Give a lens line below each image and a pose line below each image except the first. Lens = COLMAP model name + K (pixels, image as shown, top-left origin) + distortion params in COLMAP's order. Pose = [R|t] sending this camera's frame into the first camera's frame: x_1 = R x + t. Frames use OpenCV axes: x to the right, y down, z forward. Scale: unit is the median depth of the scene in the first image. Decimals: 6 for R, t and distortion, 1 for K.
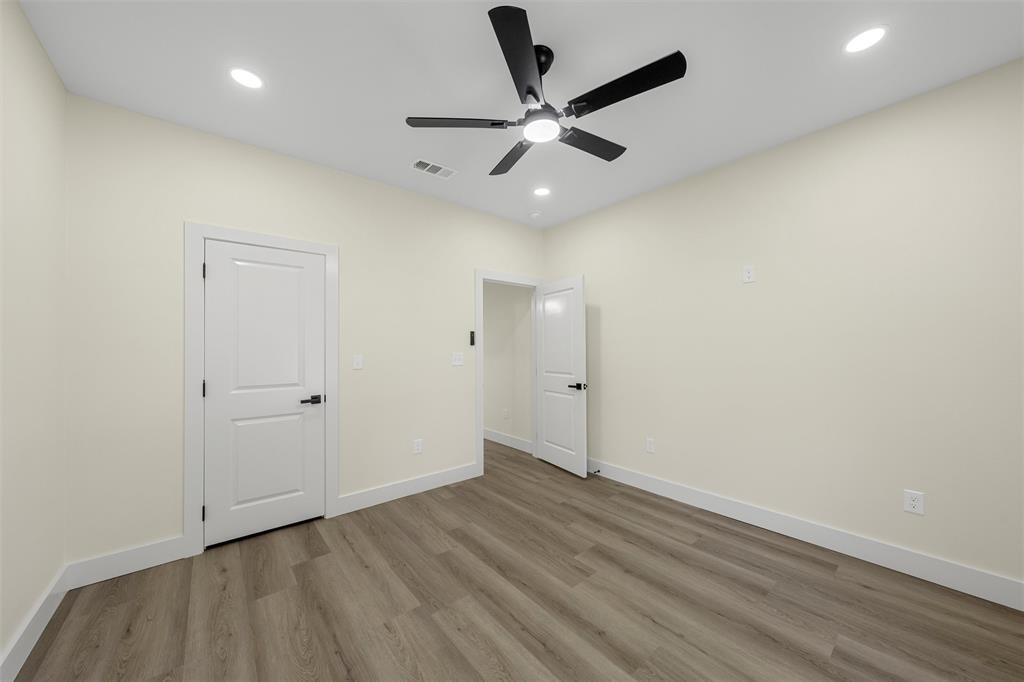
lens RADIAL K [[355.3, 0, 511.2], [0, 355.3, 344.1], [0, 0, 1]] dist [0.000348, 0.000016]
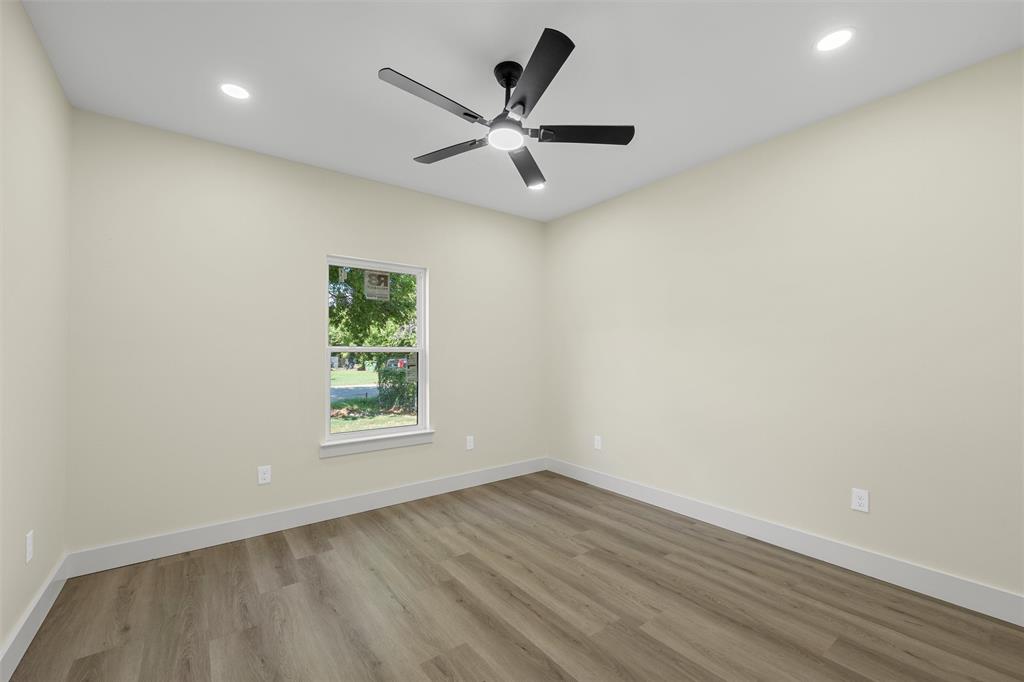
lens RADIAL K [[402.2, 0, 510.8], [0, 402.2, 339.4], [0, 0, 1]] dist [0.000761, -0.000158]
pose [[-0.998707, 0.008575, 0.050110, 0.018228], [0.005932, 0.998595, -0.052664, 0.046275], [-0.050491, -0.052299, -0.997354, 2.174735]]
